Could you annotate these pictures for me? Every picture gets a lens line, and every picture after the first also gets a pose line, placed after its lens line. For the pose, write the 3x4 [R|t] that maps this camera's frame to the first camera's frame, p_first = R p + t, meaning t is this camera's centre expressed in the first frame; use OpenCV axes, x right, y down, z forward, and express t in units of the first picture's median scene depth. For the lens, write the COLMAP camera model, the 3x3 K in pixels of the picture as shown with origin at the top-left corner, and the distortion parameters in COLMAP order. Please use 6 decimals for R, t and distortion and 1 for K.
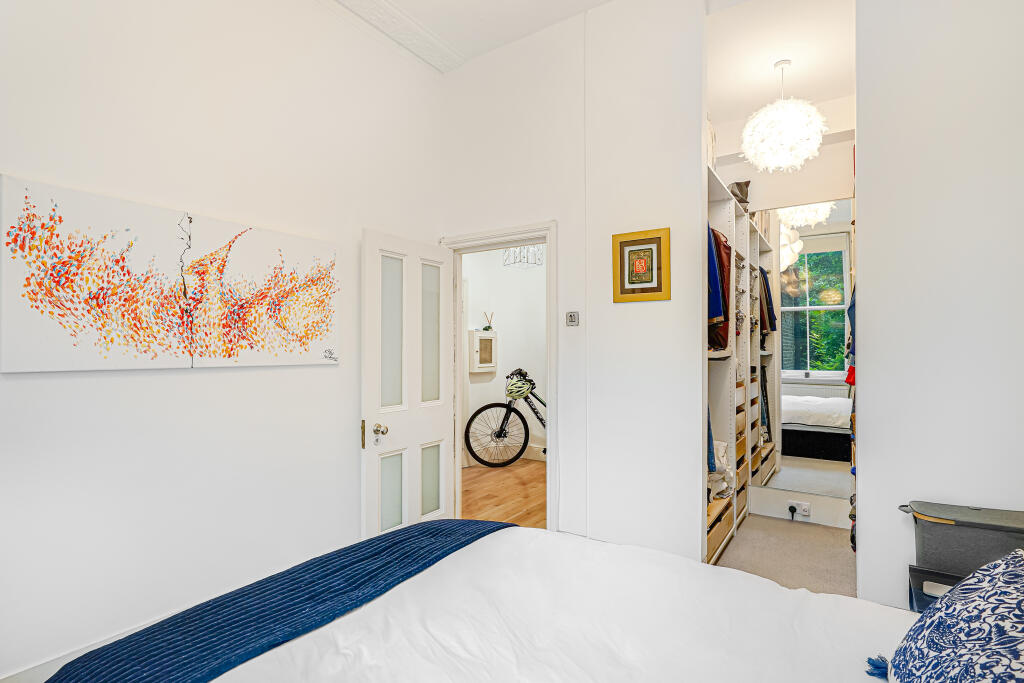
lens RADIAL K [[512.6, 0, 512.0], [0, 512.6, 341.5], [0, 0, 1]] dist [0.000526, 0.000044]
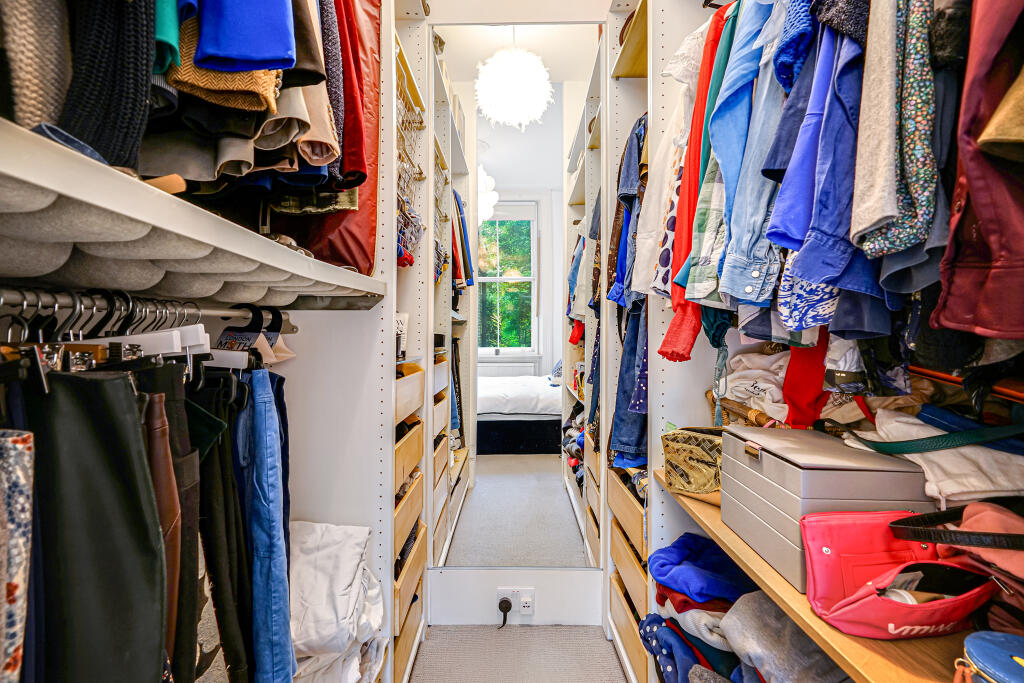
lens RADIAL K [[512.6, 0, 512.0], [0, 512.6, 341.5], [0, 0, 1]] dist [0.000526, 0.000044]
pose [[0.842671, -0.007713, 0.538374, 0.194200], [-0.010990, 0.999443, 0.031519, 0.031221], [-0.538317, -0.032476, 0.842116, 0.399822]]
